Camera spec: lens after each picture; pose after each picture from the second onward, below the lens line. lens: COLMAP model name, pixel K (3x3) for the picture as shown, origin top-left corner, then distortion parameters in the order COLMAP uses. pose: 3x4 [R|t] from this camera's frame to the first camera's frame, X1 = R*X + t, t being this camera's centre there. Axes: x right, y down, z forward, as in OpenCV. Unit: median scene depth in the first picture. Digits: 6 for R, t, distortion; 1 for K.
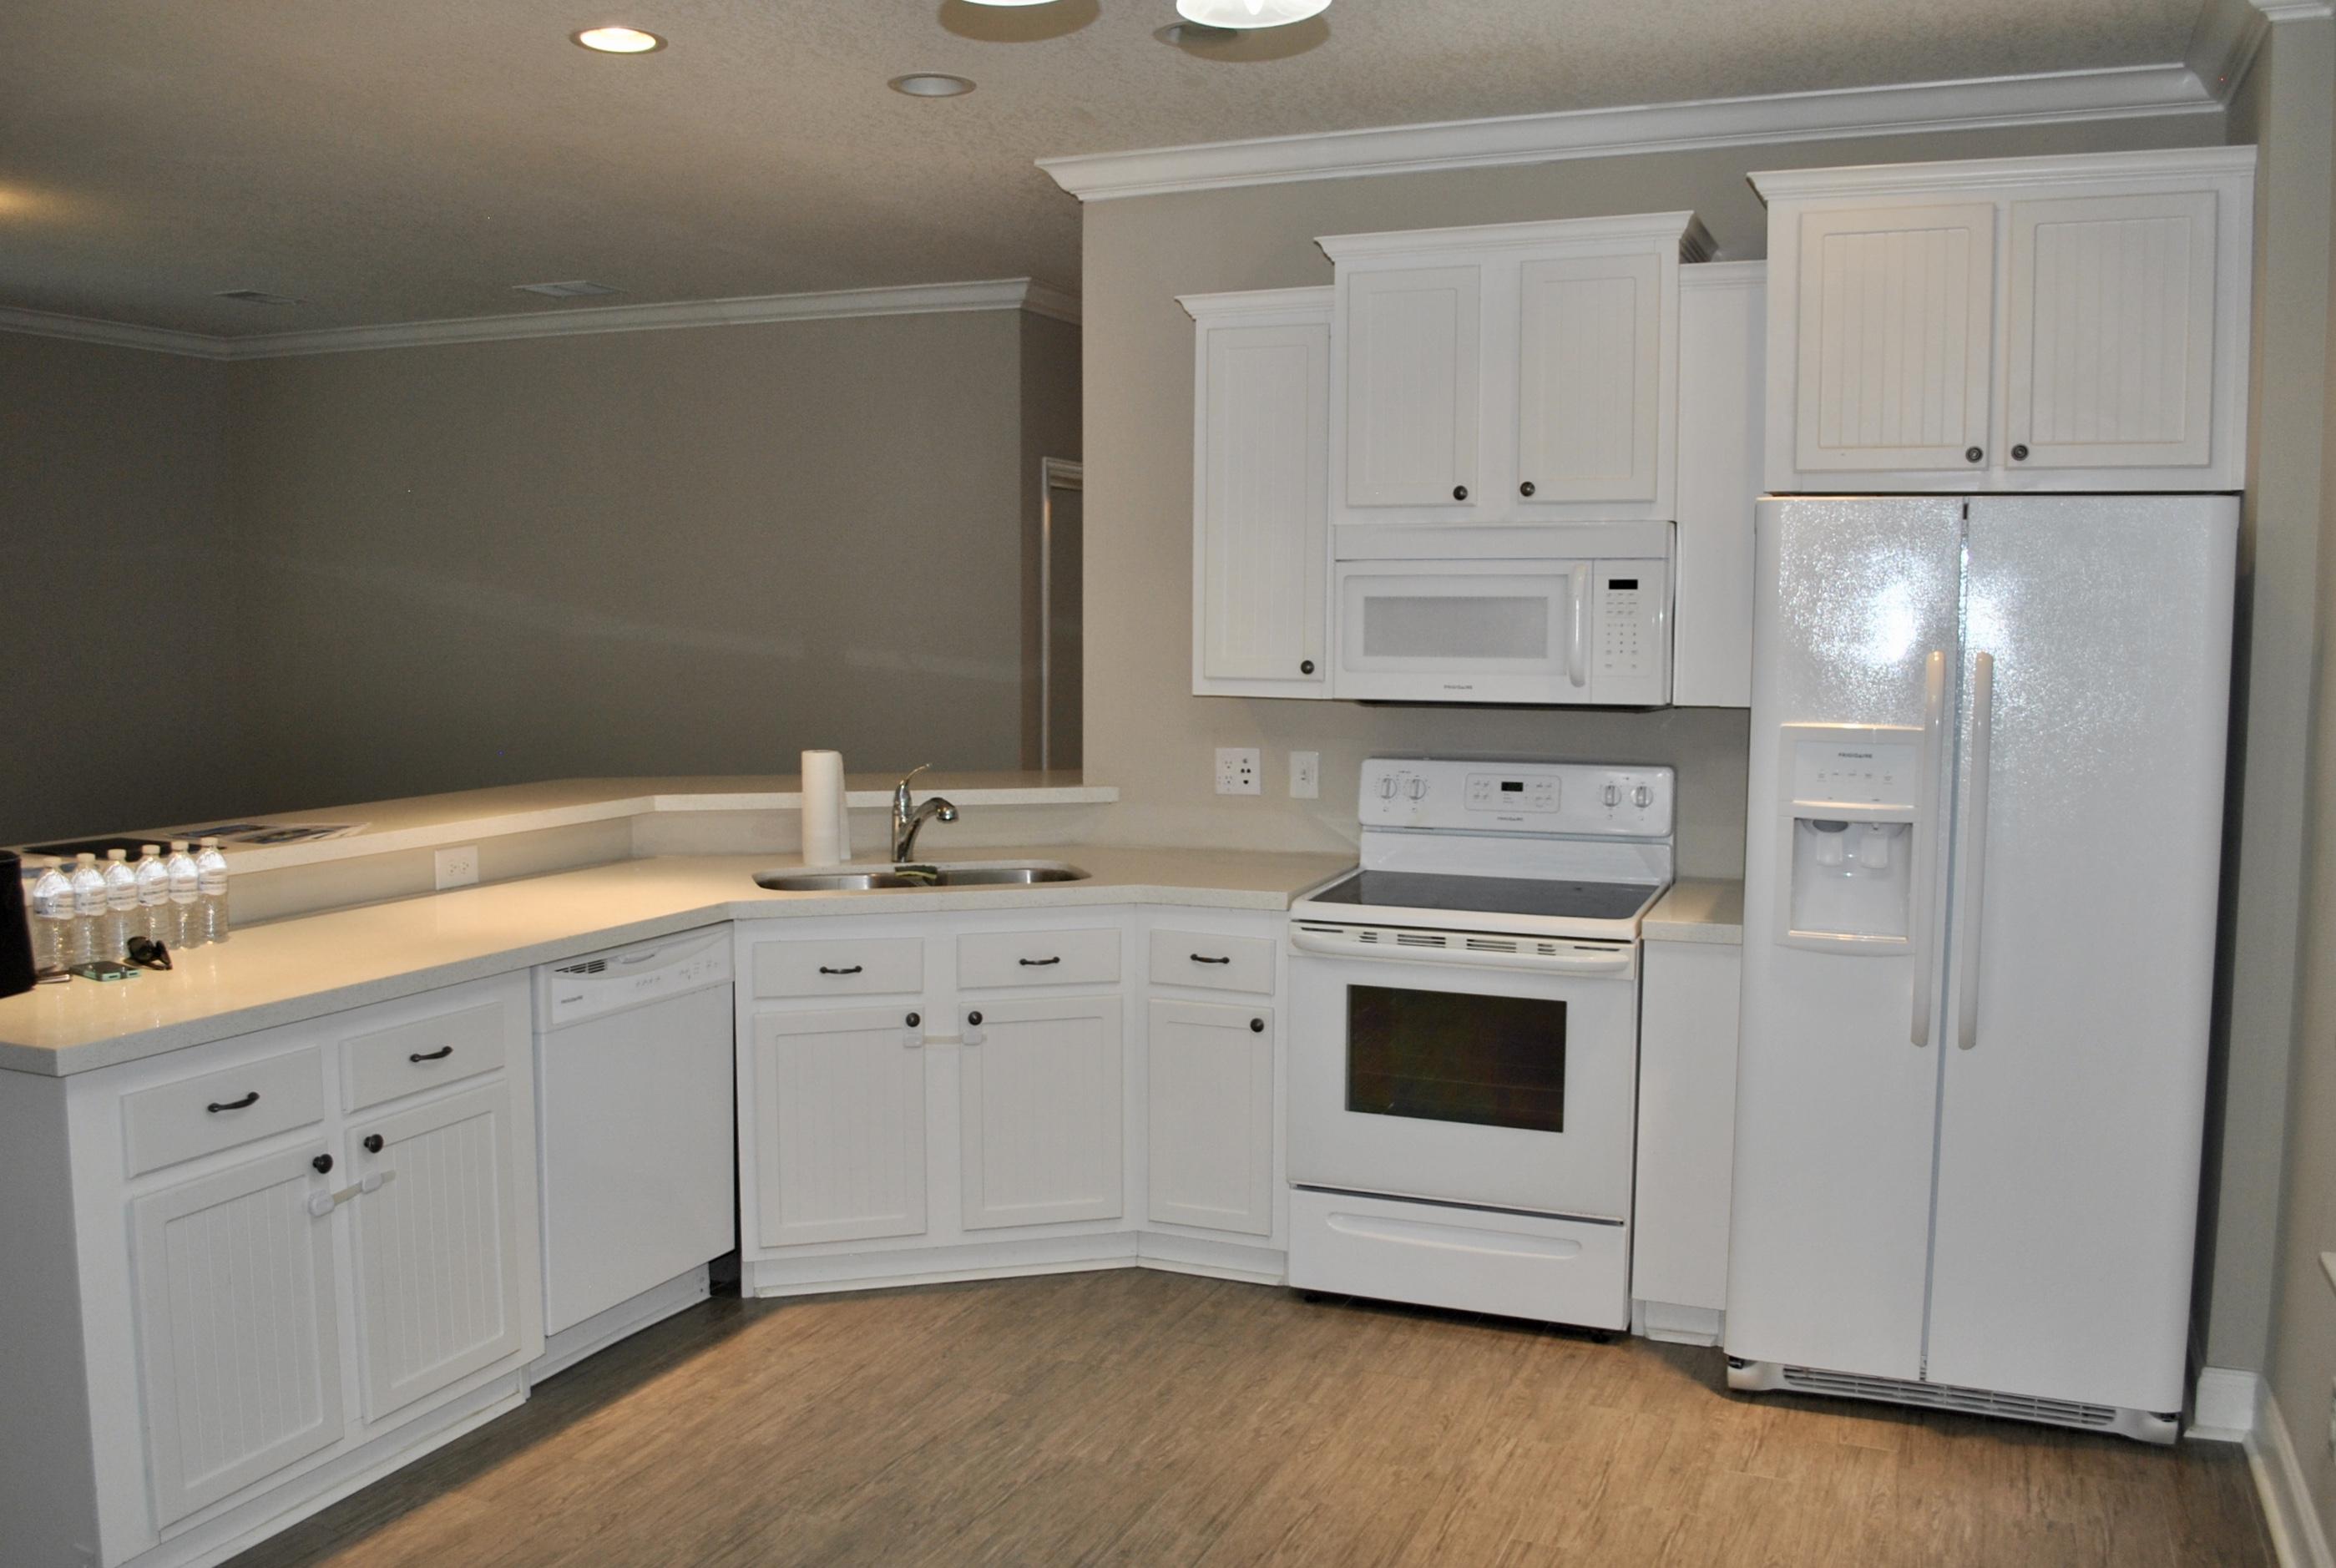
lens RADIAL K [[1929.0, 0, 1168.0], [0, 1929.0, 784.0], [0, 0, 1]] dist [-0.056897, 0.004388]
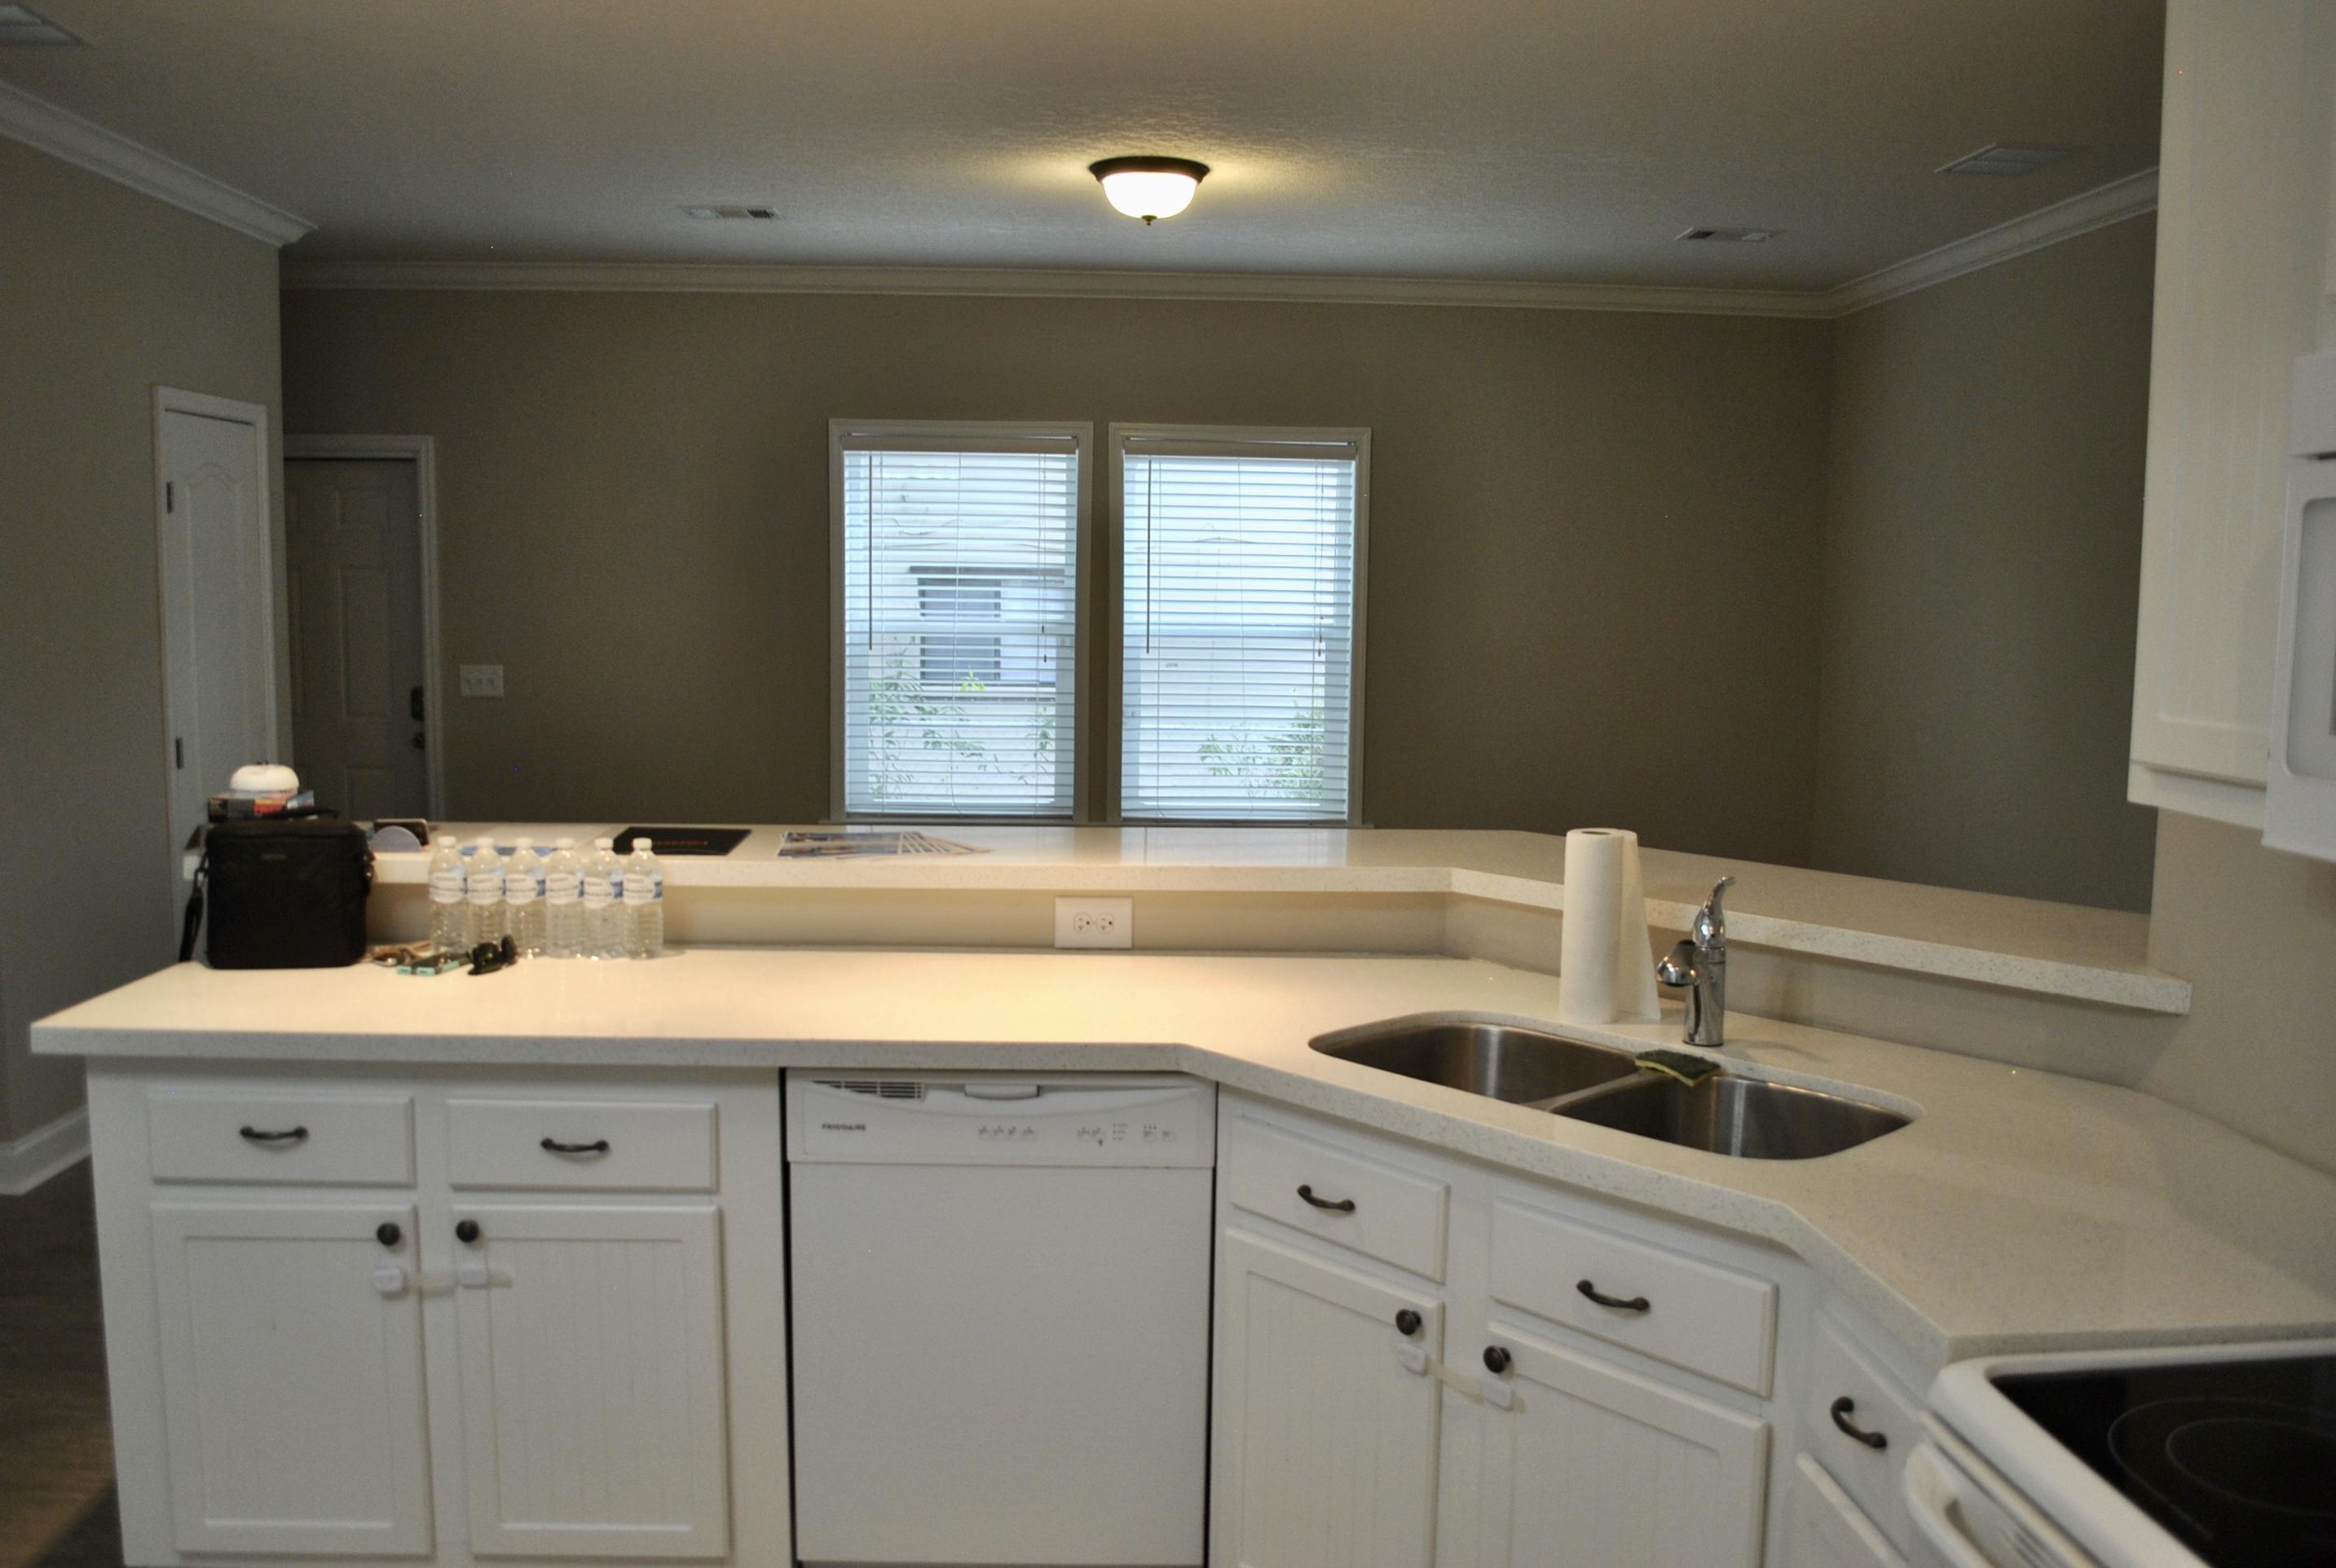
lens RADIAL K [[1865.1, 0, 1153.2], [0, 1865.1, 788.9], [0, 0, 1]] dist [-0.086296, 0.002321]
pose [[0.421302, 0.095029, -0.901928, 0.338837], [-0.092656, 0.993801, 0.061428, -0.063636], [0.902175, 0.057689, 0.427496, 0.771011]]
